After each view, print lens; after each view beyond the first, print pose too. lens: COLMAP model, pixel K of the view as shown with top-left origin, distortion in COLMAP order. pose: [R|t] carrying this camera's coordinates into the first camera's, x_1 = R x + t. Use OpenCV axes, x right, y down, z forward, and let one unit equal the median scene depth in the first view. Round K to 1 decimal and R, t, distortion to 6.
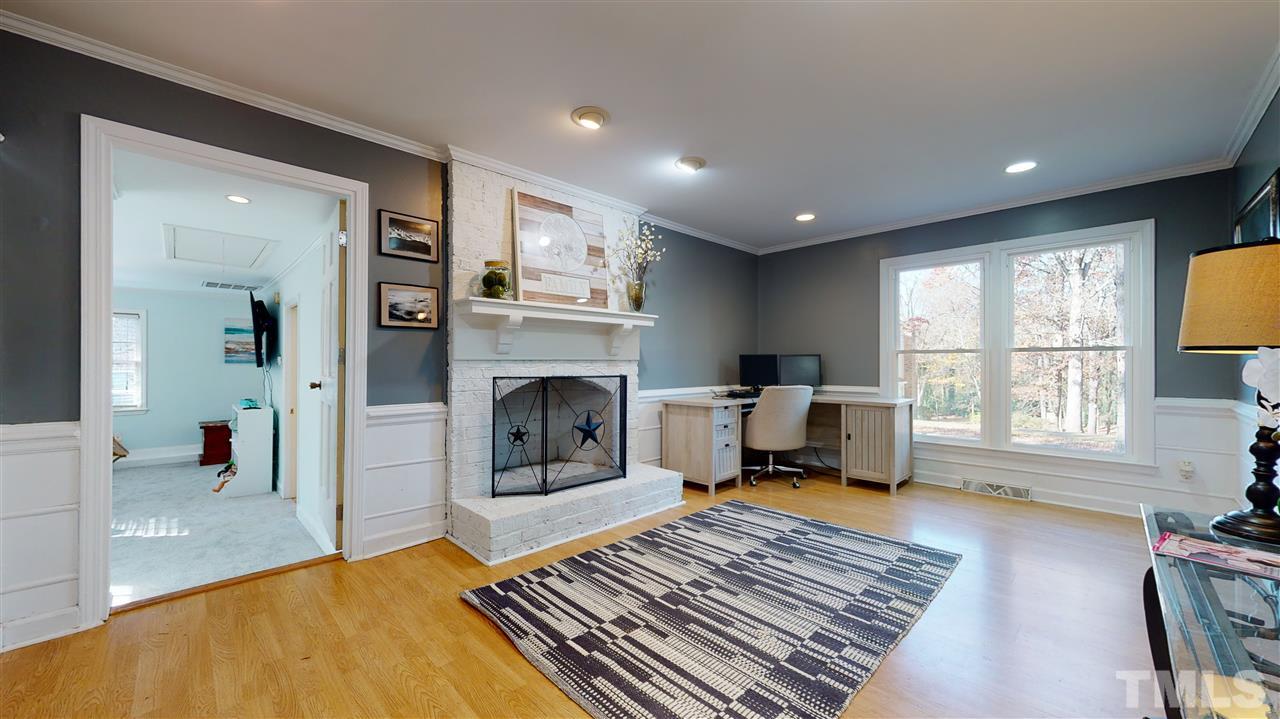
lens RADIAL K [[468.7, 0, 642.1], [0, 468.7, 361.3], [0, 0, 1]] dist [0.003127, -0.000011]
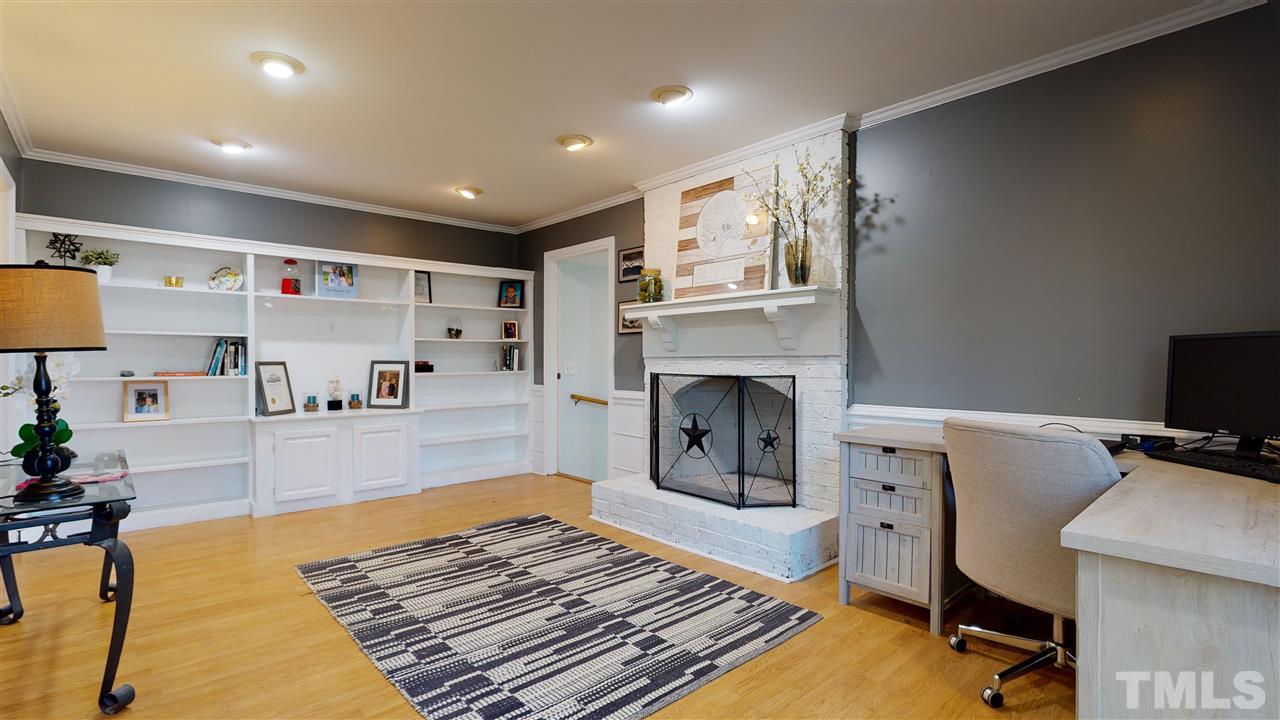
lens RADIAL K [[588.4, 0, 641.7], [0, 588.4, 362.7], [0, 0, 1]] dist [-0.004080, 0.000064]
pose [[-0.039954, 0.005681, -0.999185, 1.100635], [0.004499, 0.999975, 0.005506, 0.002060], [0.999191, -0.004275, -0.039979, 1.035816]]
